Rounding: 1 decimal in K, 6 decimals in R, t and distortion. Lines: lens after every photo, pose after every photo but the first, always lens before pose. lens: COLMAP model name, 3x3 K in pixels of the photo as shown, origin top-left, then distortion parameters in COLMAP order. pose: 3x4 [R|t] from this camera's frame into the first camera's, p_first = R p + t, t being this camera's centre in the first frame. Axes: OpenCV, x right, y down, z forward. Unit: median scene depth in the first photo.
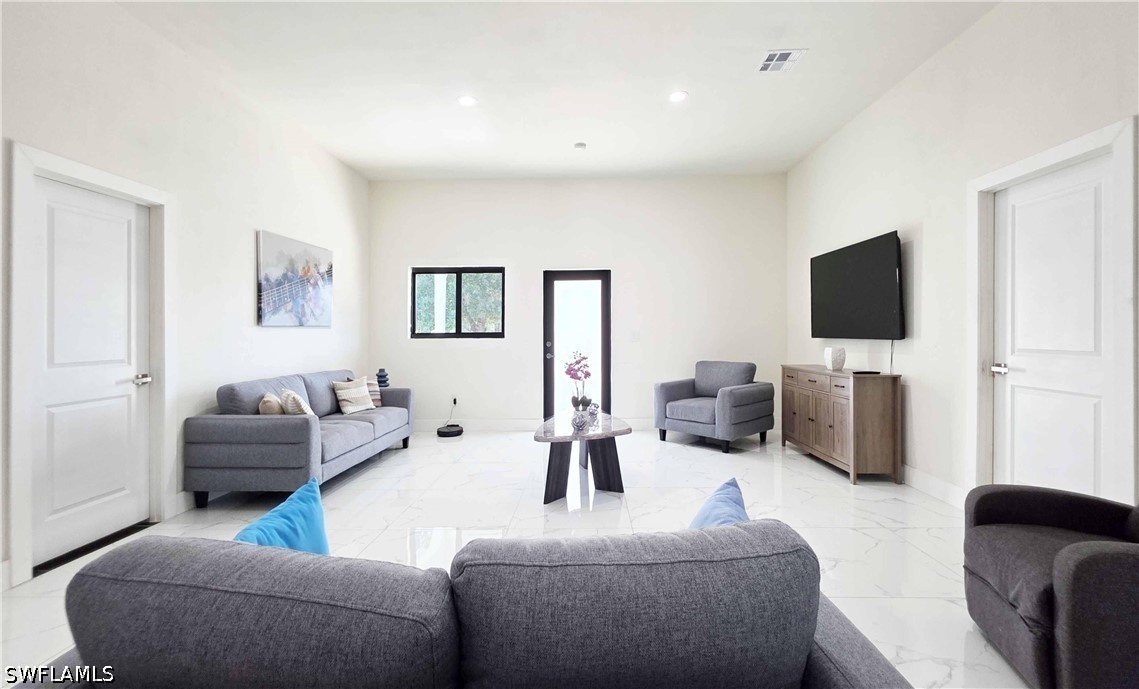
lens RADIAL K [[494.4, 0, 569.5], [0, 494.4, 344.5], [0, 0, 1]] dist [-0.000409, -0.000010]
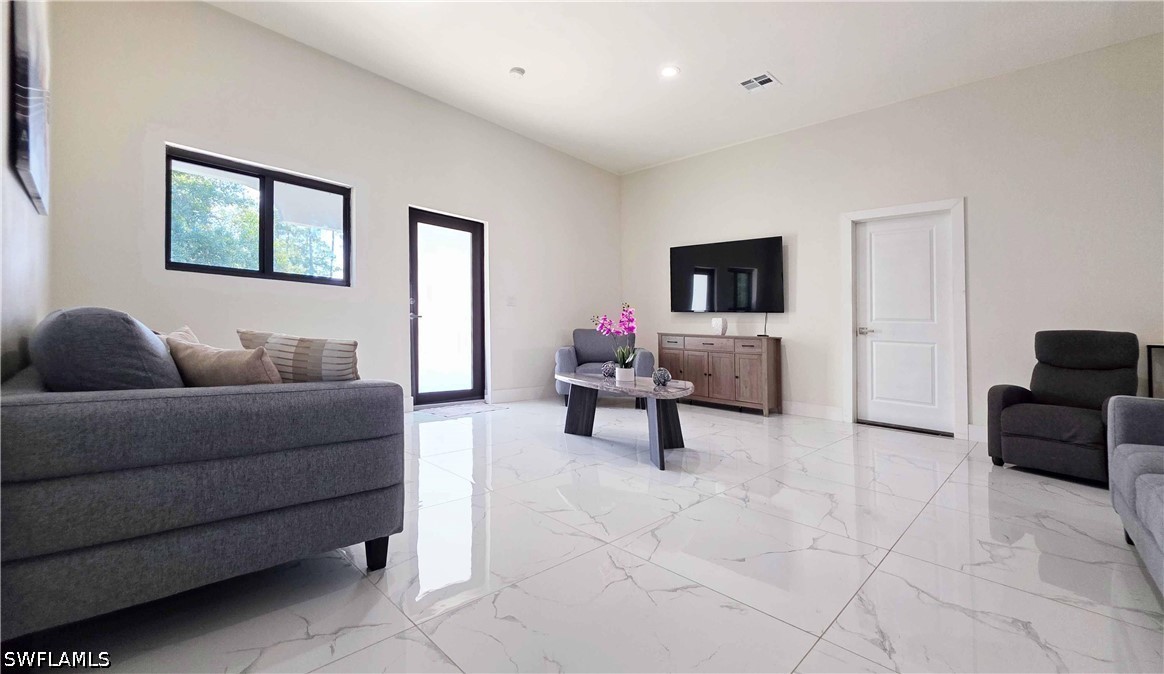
lens RADIAL K [[470.6, 0, 582.8], [0, 470.6, 332.9], [0, 0, 1]] dist [0.000673, 0.000029]
pose [[0.665196, 0.038350, 0.745683, -0.716583], [-0.035685, 0.999172, -0.019554, 0.094177], [-0.745816, -0.013603, 0.666014, 0.514482]]
